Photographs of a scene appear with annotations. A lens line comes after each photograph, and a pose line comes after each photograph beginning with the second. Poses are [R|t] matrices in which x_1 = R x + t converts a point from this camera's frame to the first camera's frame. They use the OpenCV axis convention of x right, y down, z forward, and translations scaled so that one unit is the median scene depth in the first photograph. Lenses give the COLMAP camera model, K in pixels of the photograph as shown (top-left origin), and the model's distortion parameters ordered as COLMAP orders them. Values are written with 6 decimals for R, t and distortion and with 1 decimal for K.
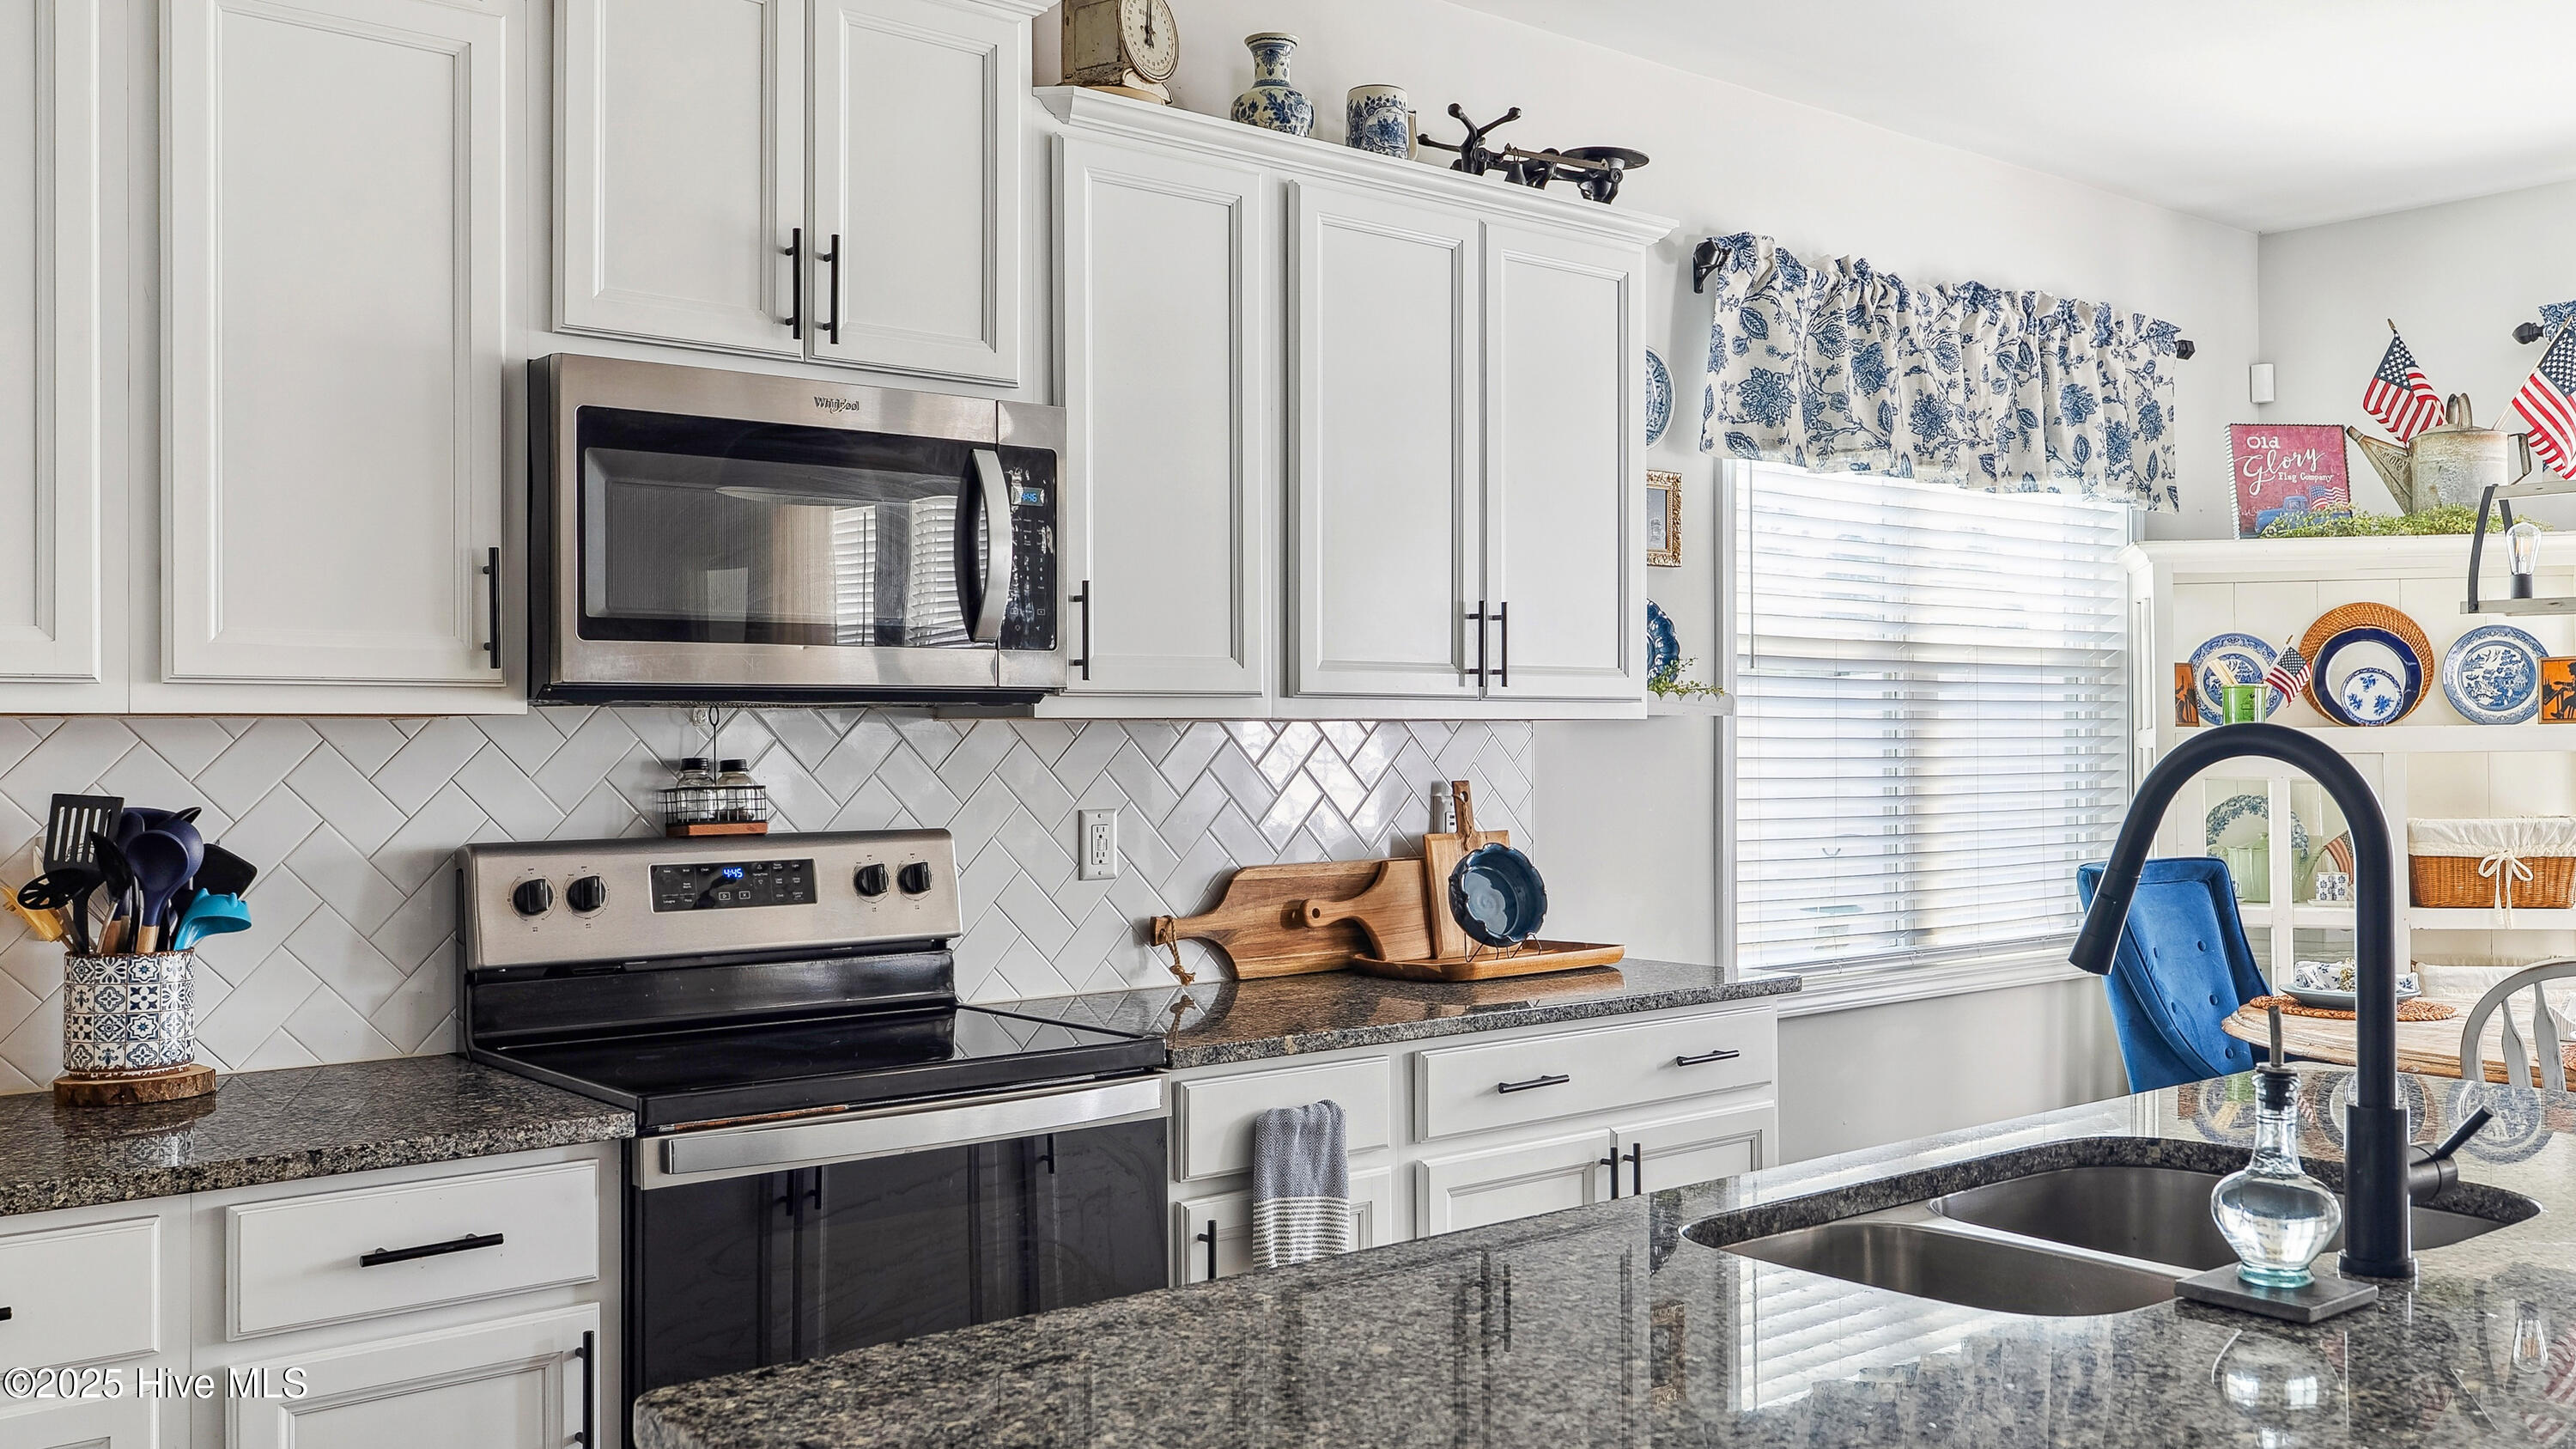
lens RADIAL K [[2168.5, 0, 1288.0], [0, 2168.5, 724.5], [0, 0, 1]] dist [0.001214, 0.003319]
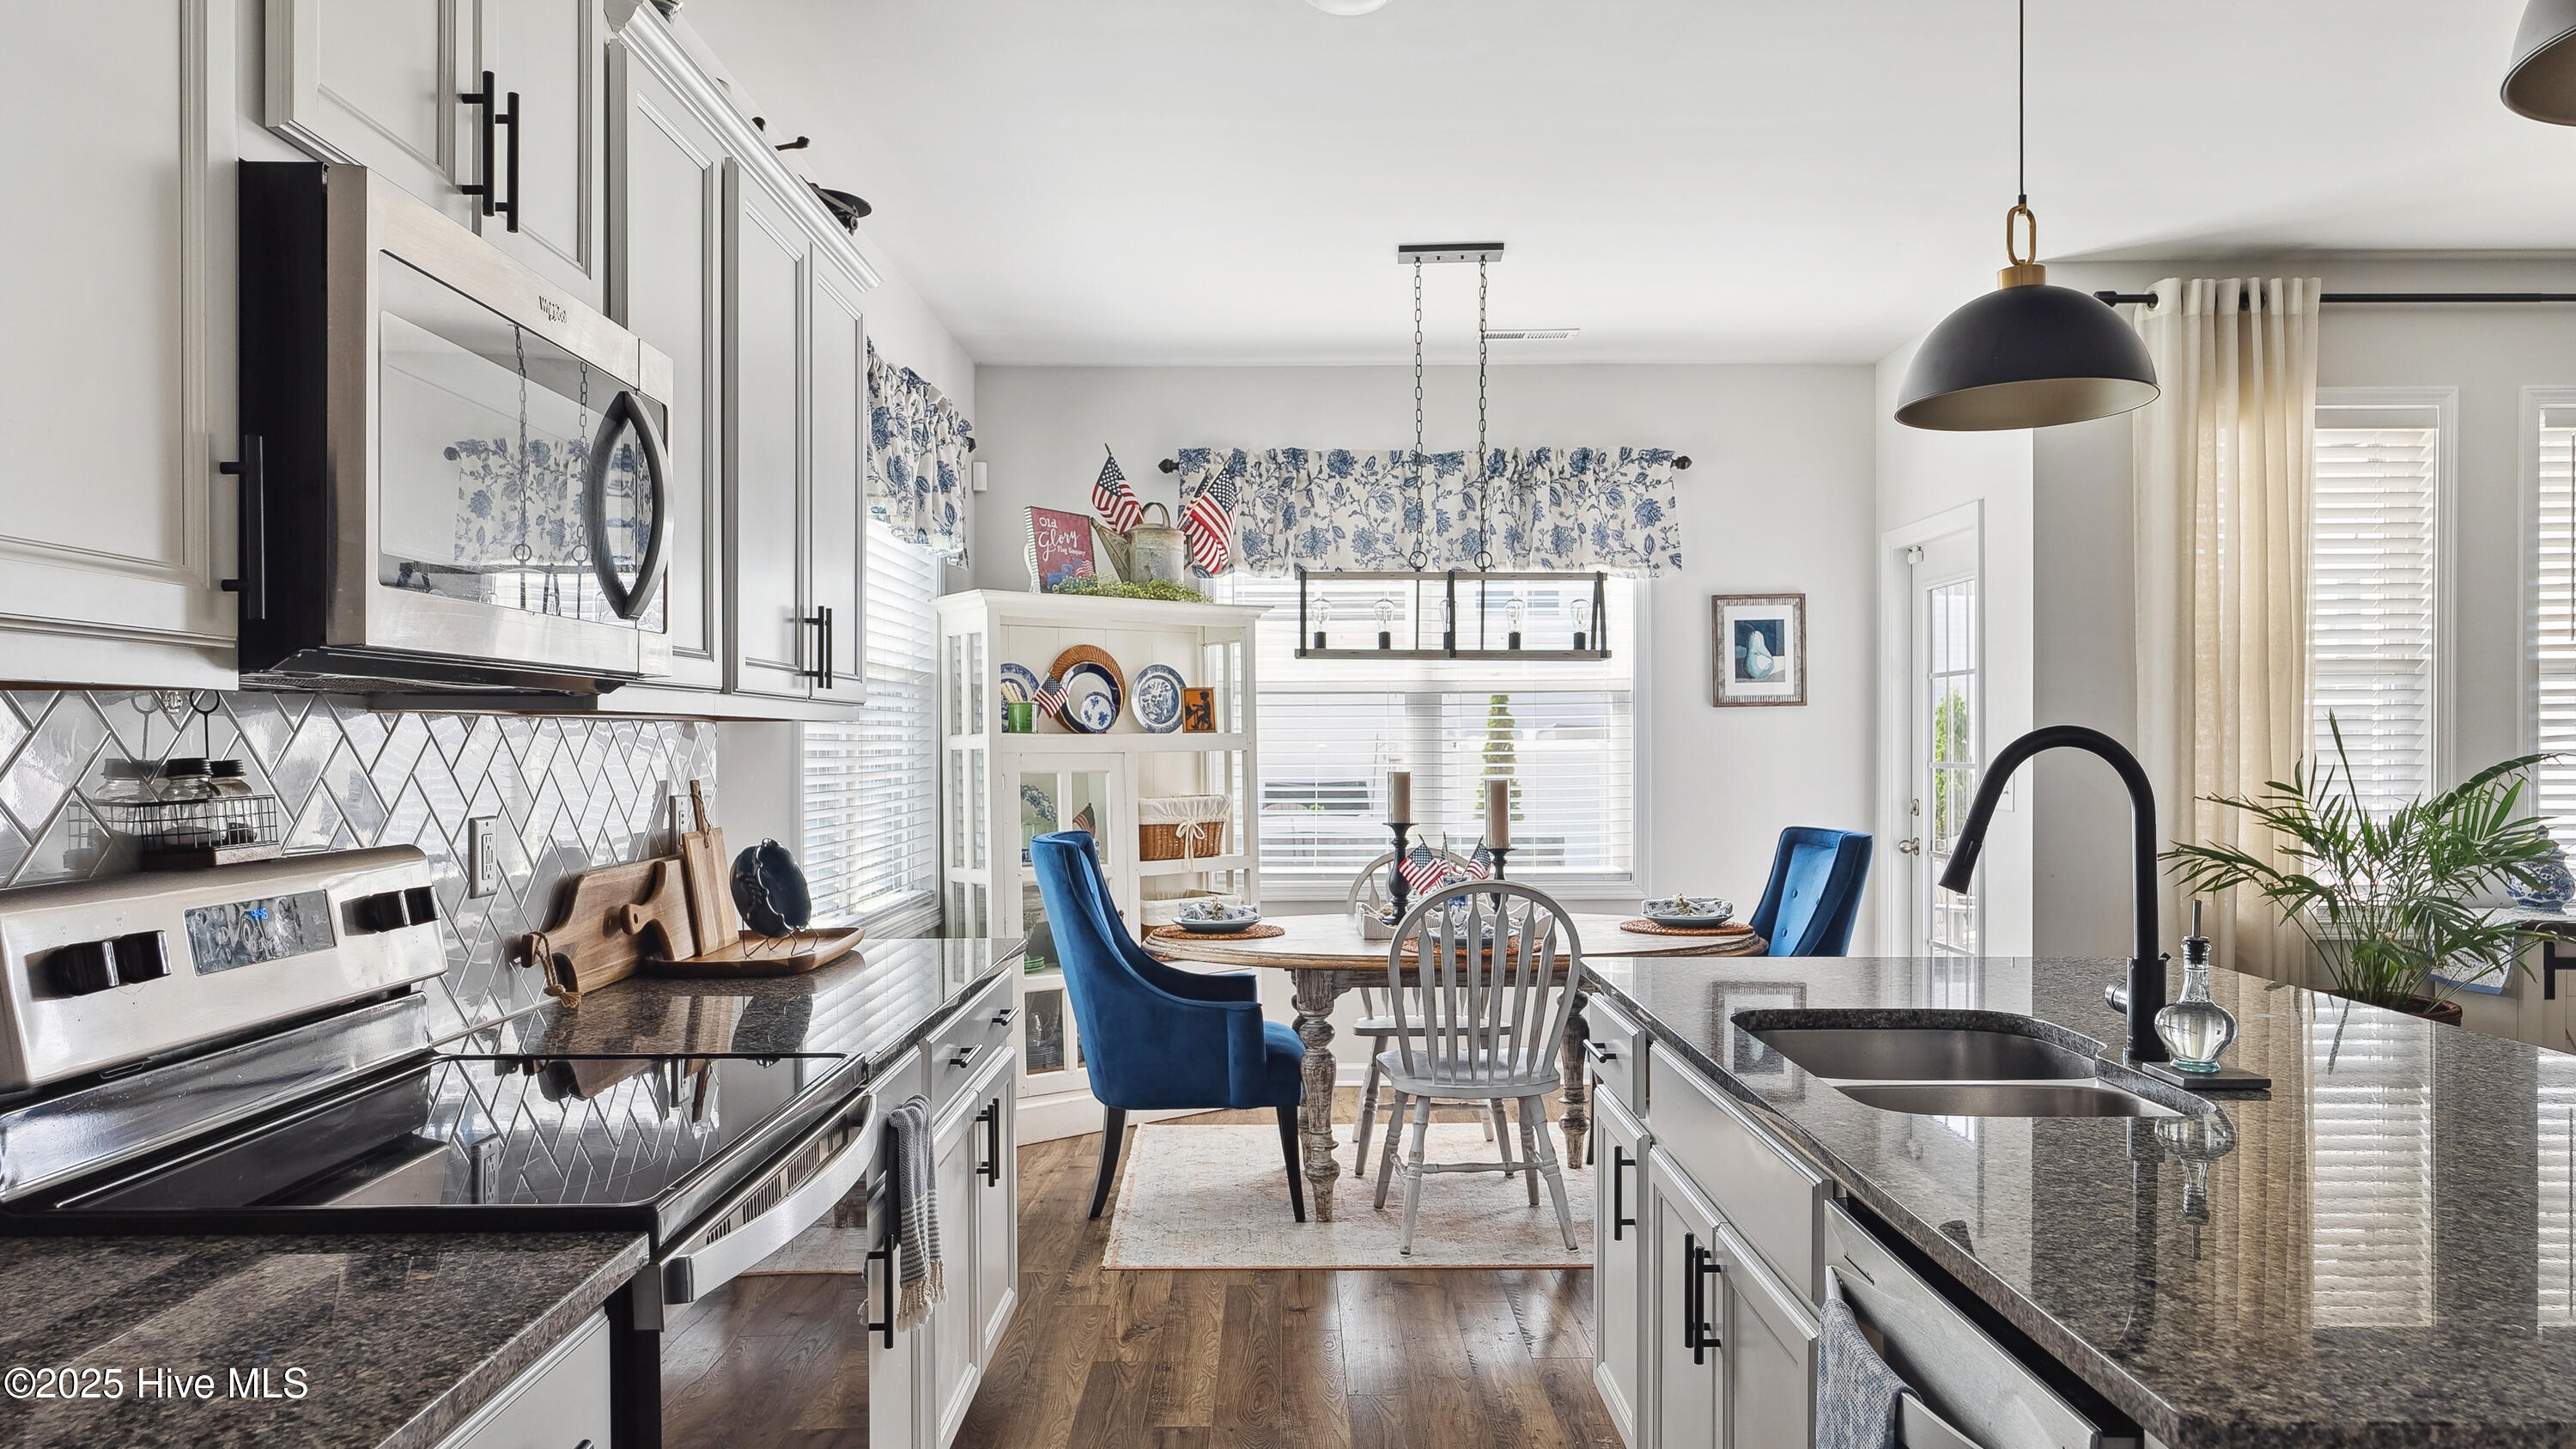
lens RADIAL K [[1718.4, 0, 1295.2], [0, 1718.4, 748.0], [0, 0, 1]] dist [-0.000920, -0.000110]
pose [[0.628318, 0.000194, 0.777957, -0.329626], [-0.005274, 0.999978, 0.004010, 0.005636], [-0.777939, -0.006623, 0.628305, 0.242235]]
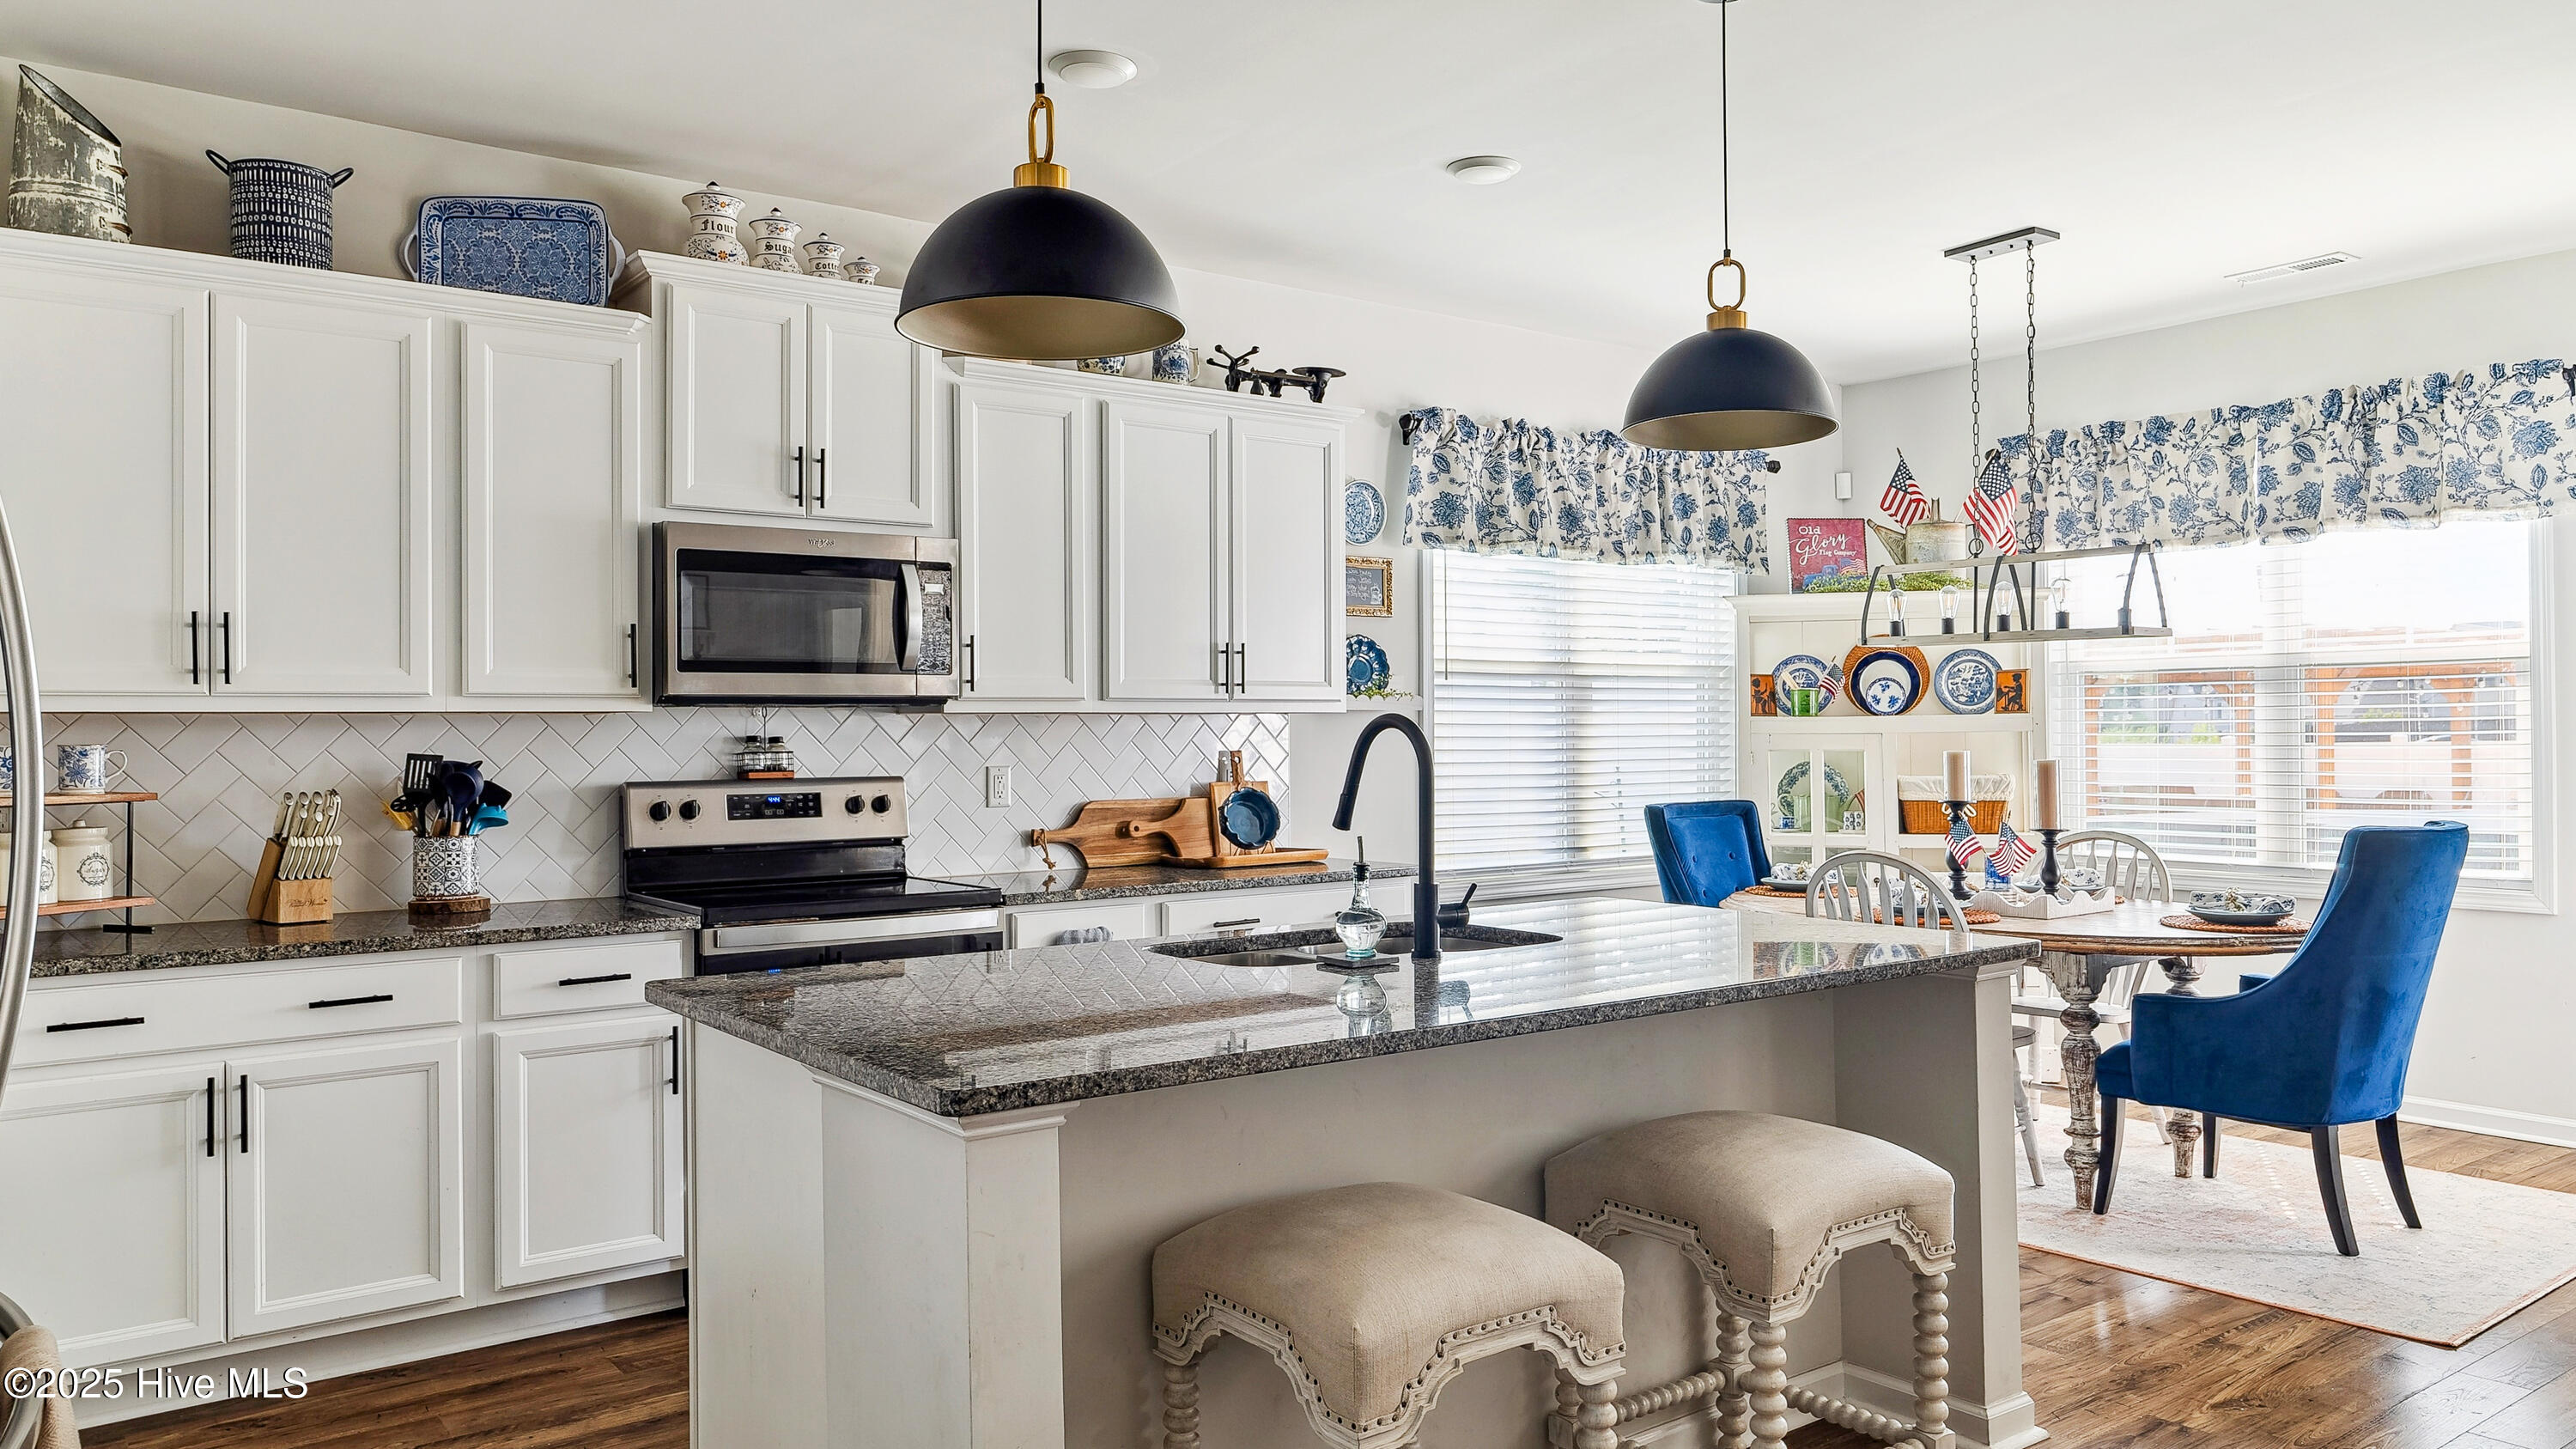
lens RADIAL K [[1769.7, 0, 1289.6], [0, 1769.7, 710.2], [0, 0, 1]] dist [-0.005053, 0.005995]
pose [[0.999157, -0.002910, -0.040949, 0.155552], [0.002728, 0.999986, -0.004491, 0.001509], [0.040961, 0.004375, 0.999151, -0.300216]]
